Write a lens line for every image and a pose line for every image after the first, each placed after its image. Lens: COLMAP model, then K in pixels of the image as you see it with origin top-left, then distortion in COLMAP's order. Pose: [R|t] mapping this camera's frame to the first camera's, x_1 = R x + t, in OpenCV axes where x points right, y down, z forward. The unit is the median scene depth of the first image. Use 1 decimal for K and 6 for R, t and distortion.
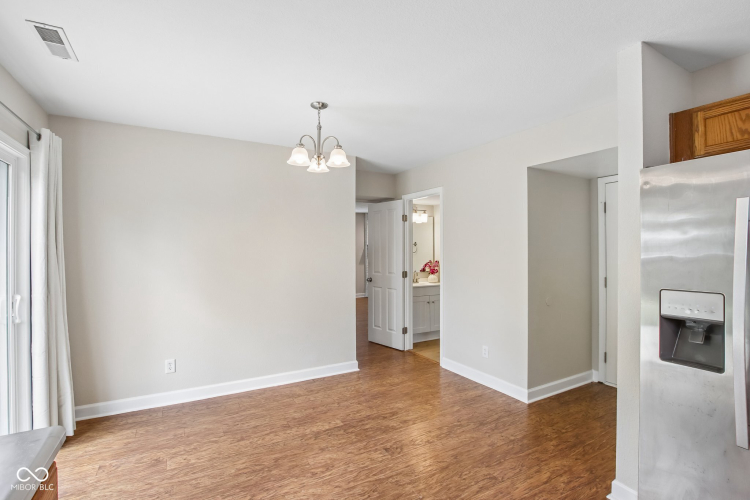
lens RADIAL K [[350.8, 0, 378.7], [0, 350.8, 249.7], [0, 0, 1]] dist [-0.031670, 0.000128]
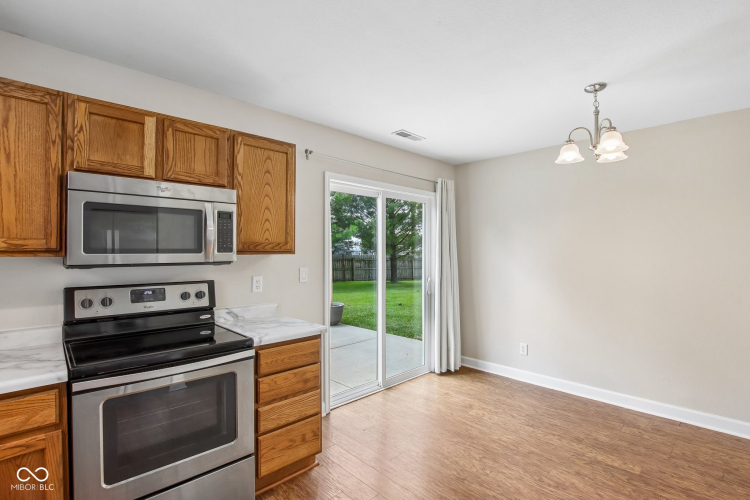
lens RADIAL K [[357.5, 0, 375.0], [0, 357.5, 250.0], [0, 0, 1]] dist [-0.030626, 0.000372]
pose [[0.236093, -0.001587, -0.971729, 0.544895], [0.003863, 0.999992, -0.000695, -0.007189], [0.971723, -0.003589, 0.236097, 0.248799]]
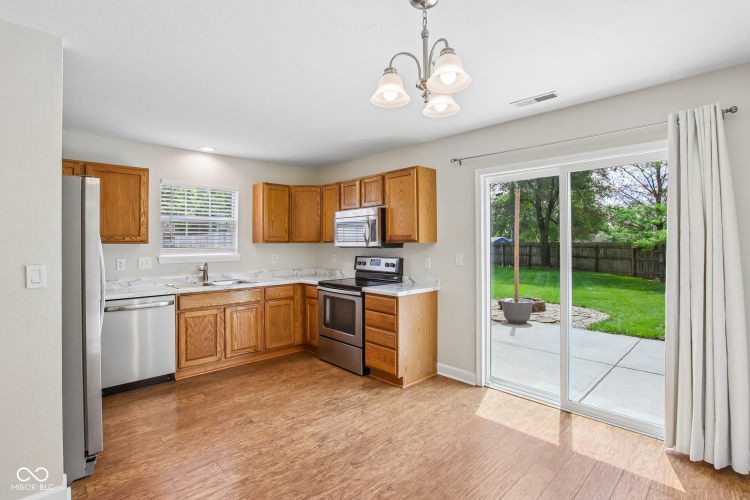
lens RADIAL K [[356.6, 0, 376.7], [0, 356.6, 240.5], [0, 0, 1]] dist [-0.035897, -0.000099]
pose [[-0.971993, 0.000525, -0.235010, 0.050290], [0.002892, 0.999949, -0.009726, 0.006188], [0.234993, -0.010133, -0.971944, 1.530049]]
